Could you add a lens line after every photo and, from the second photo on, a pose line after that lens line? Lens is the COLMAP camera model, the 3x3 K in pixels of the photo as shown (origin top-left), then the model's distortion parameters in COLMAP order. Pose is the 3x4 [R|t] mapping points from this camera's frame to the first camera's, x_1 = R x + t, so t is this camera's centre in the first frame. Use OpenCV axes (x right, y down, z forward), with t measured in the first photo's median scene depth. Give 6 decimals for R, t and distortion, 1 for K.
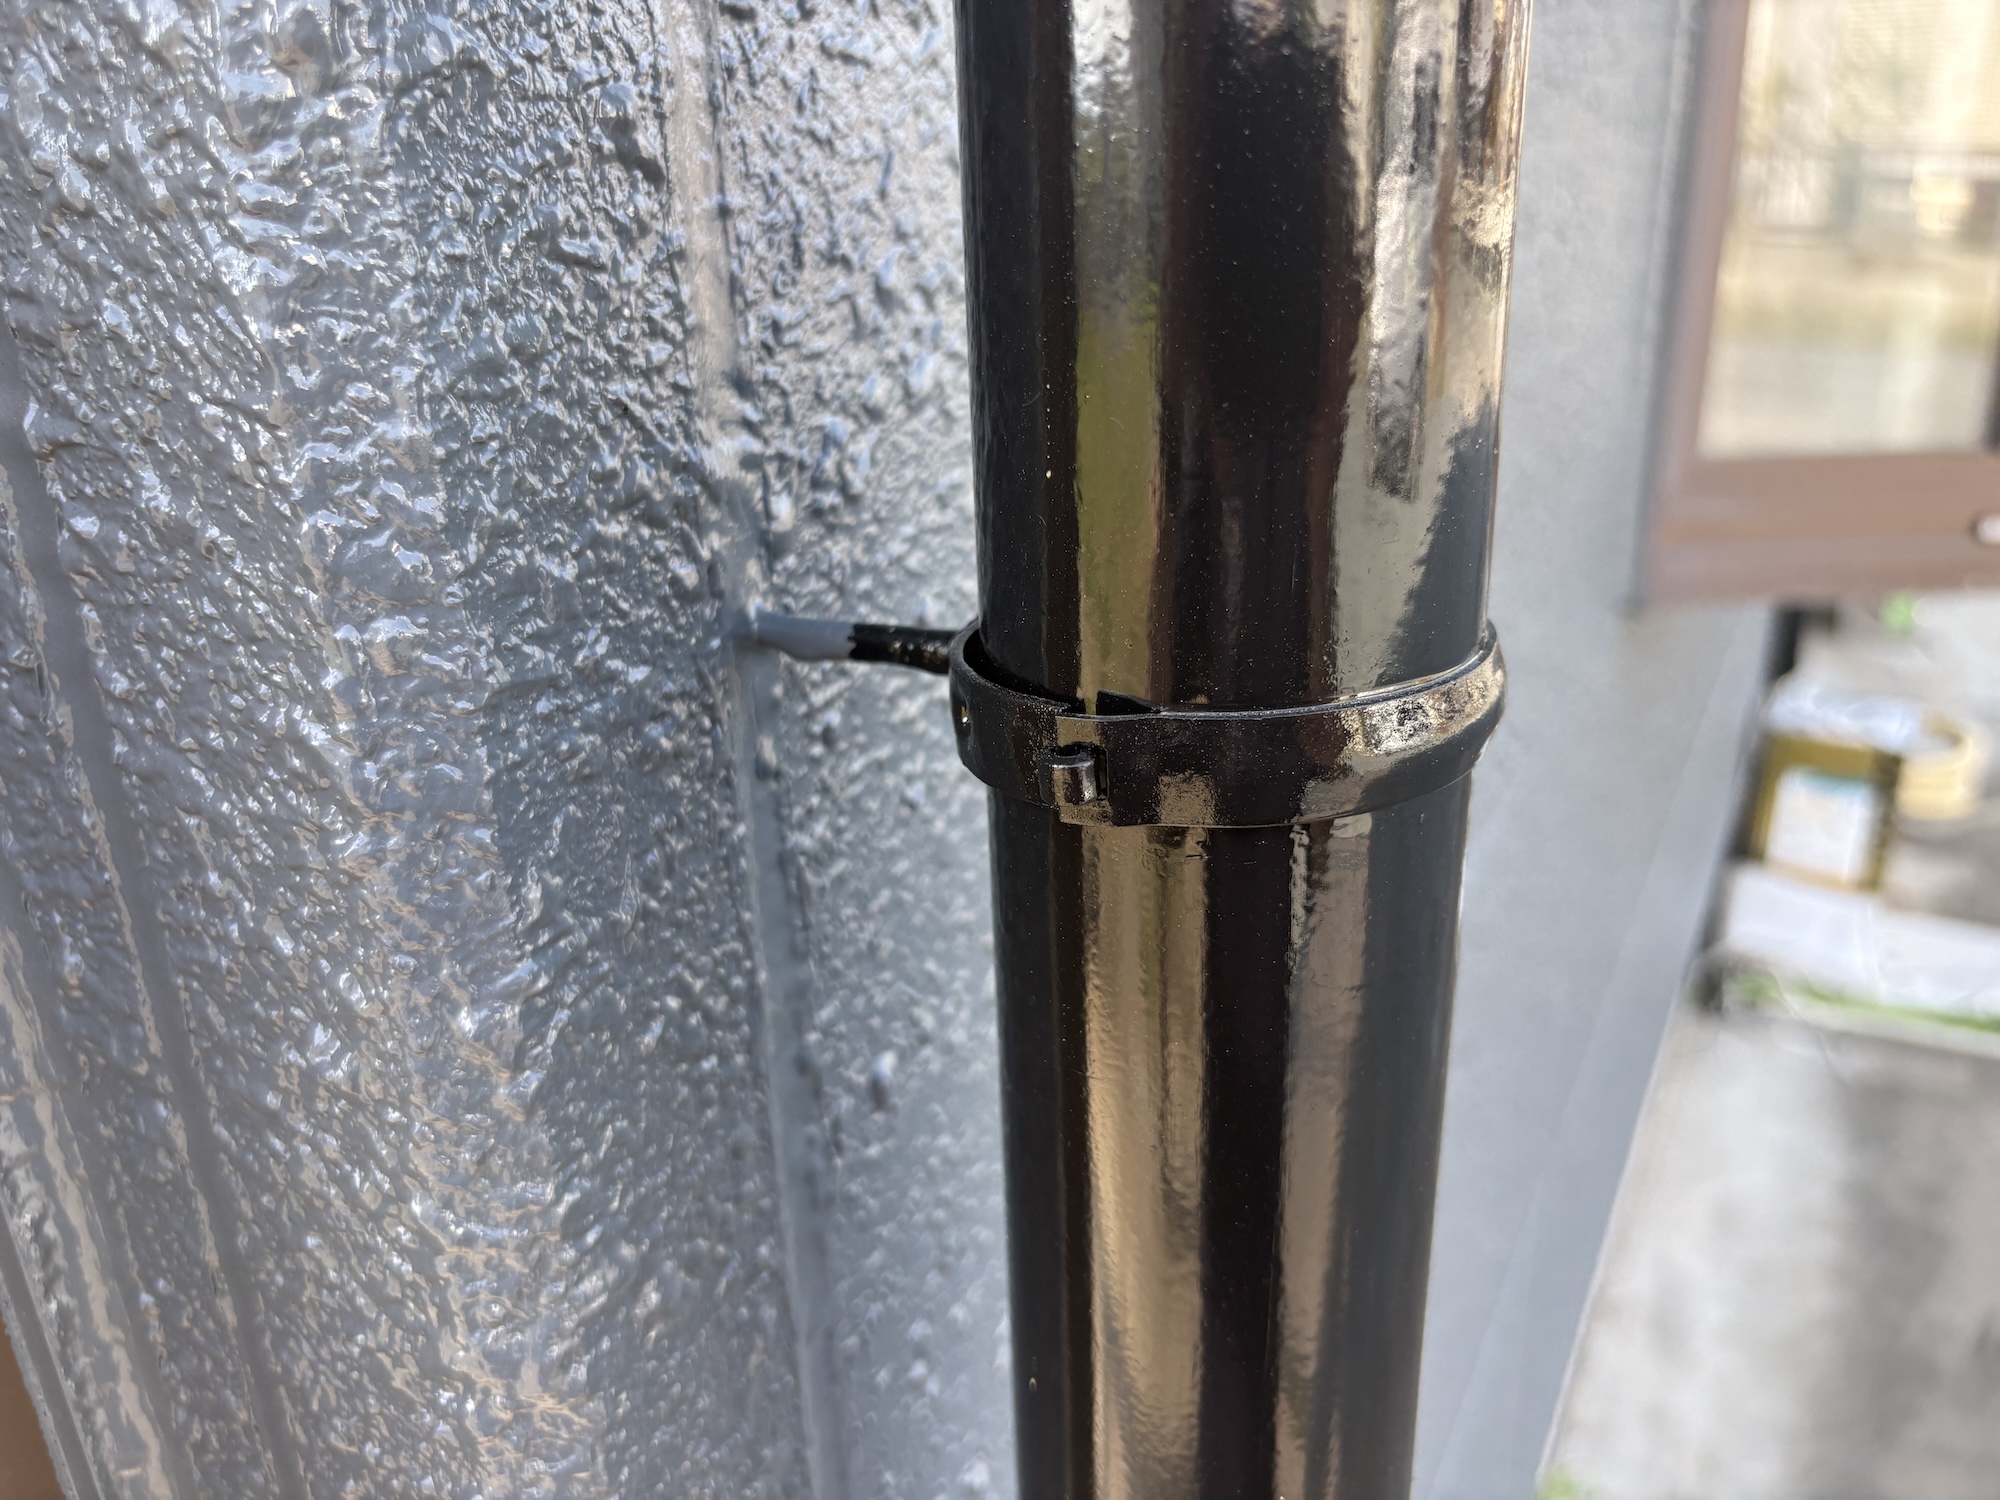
lens RADIAL K [[1505.5, 0, 1005.2], [0, 1505.5, 750.8], [0, 0, 1]] dist [0.004683, 0.003820]
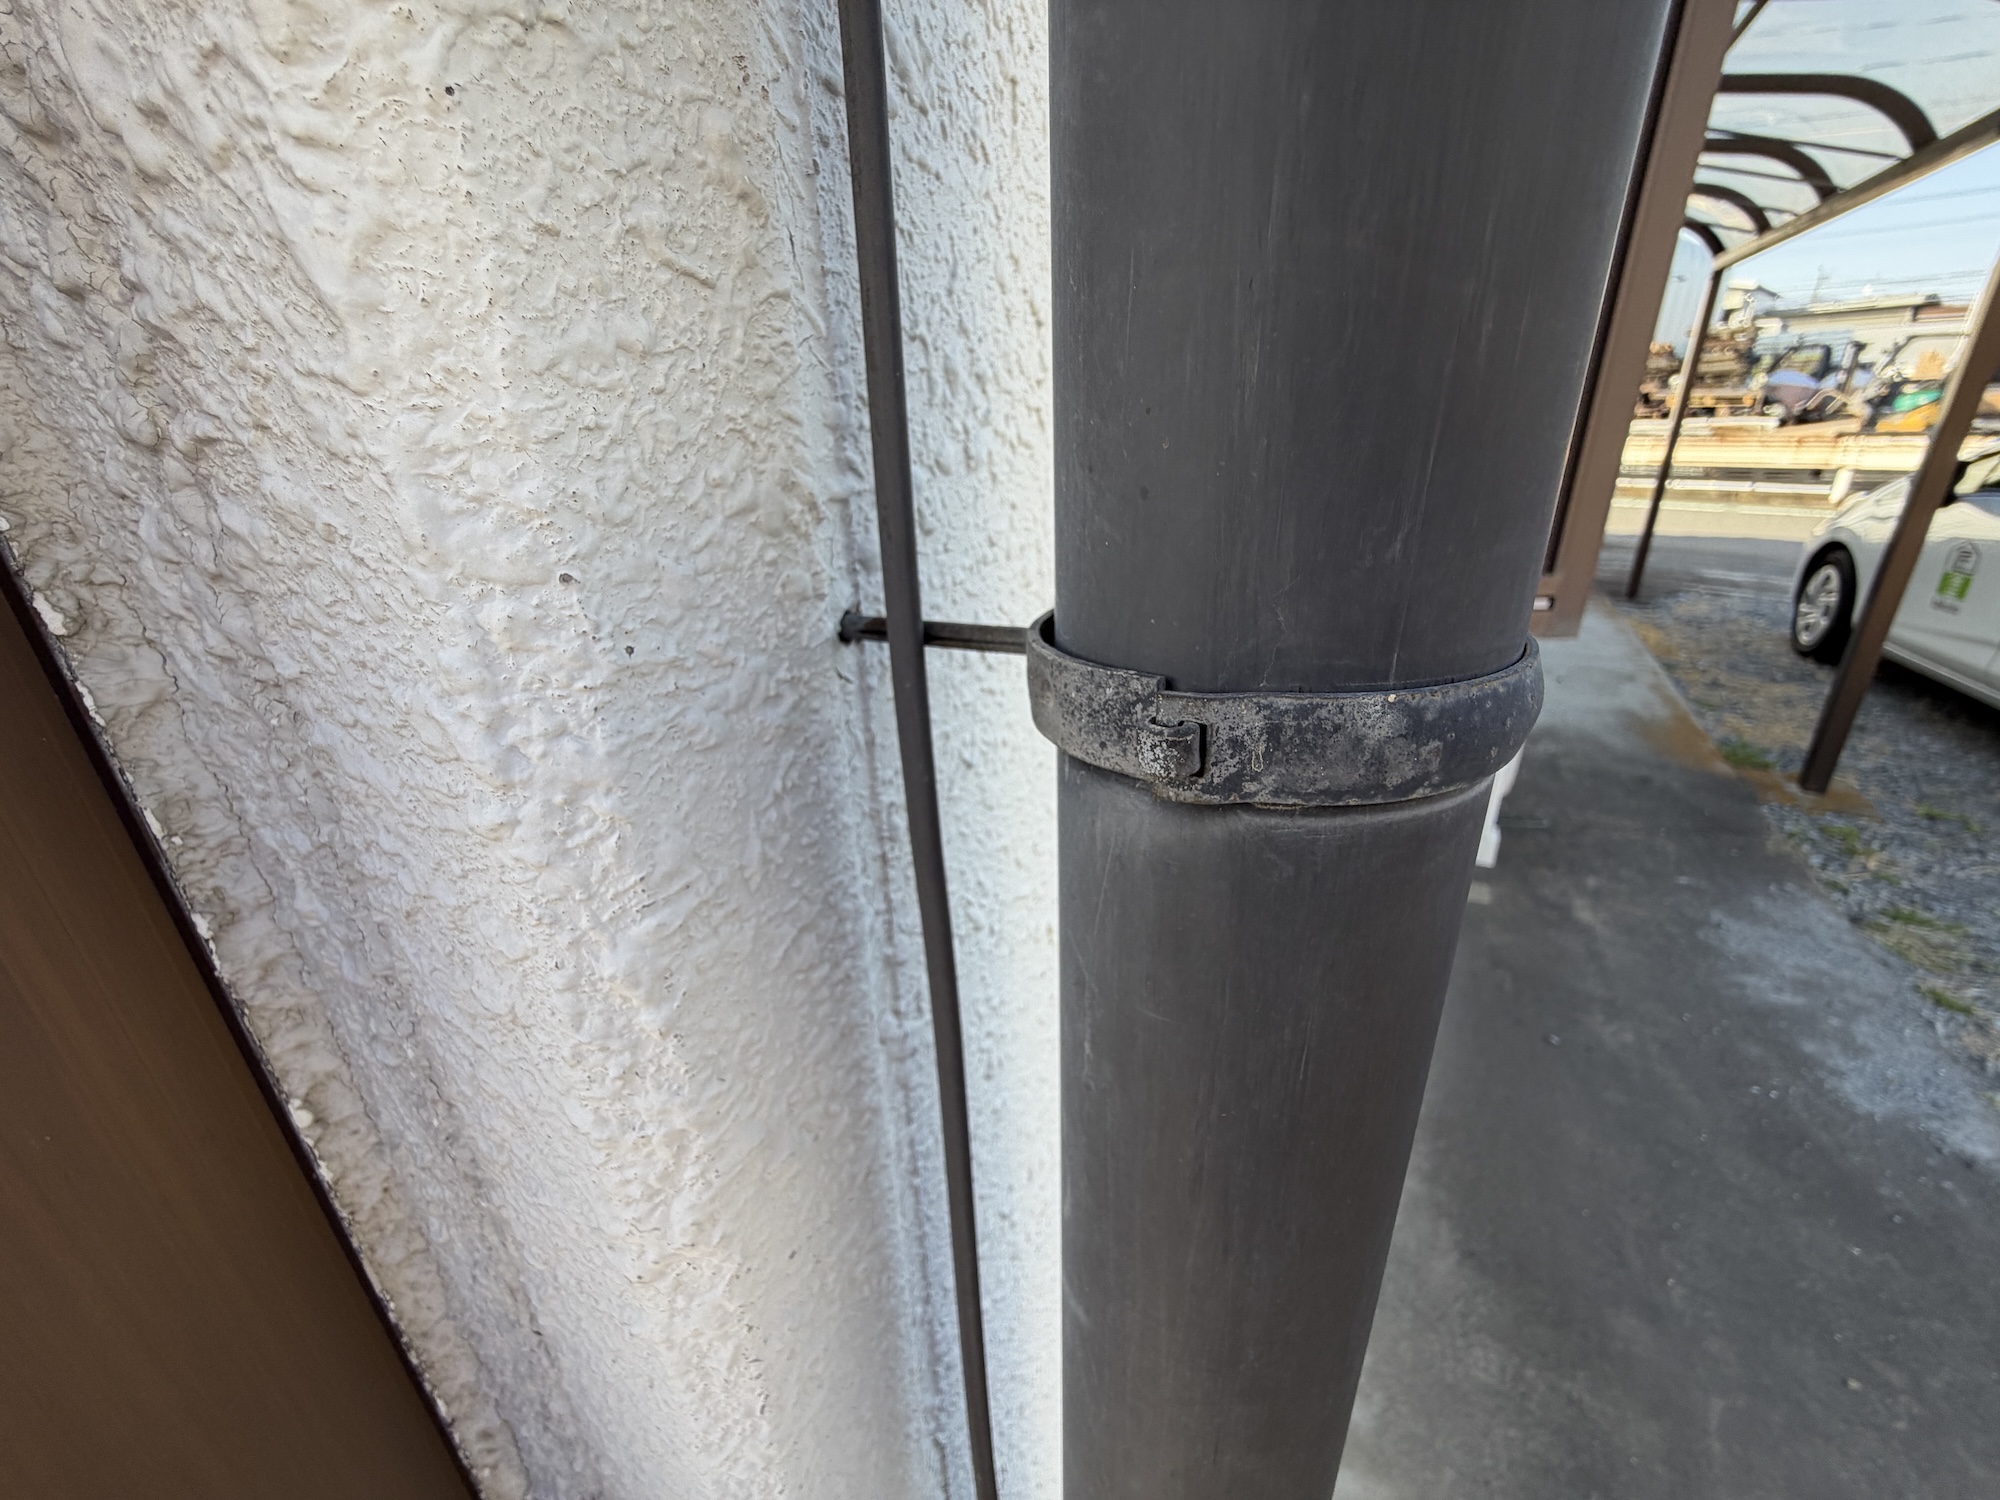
lens RADIAL K [[796.5, 0, 994.4], [0, 796.5, 756.0], [0, 0, 1]] dist [0.001316, 0.000150]
pose [[0.999975, -0.006737, 0.002145, -0.048783], [0.006660, 0.999395, 0.034146, 0.003814], [-0.002374, -0.034131, 0.999415, 0.315089]]
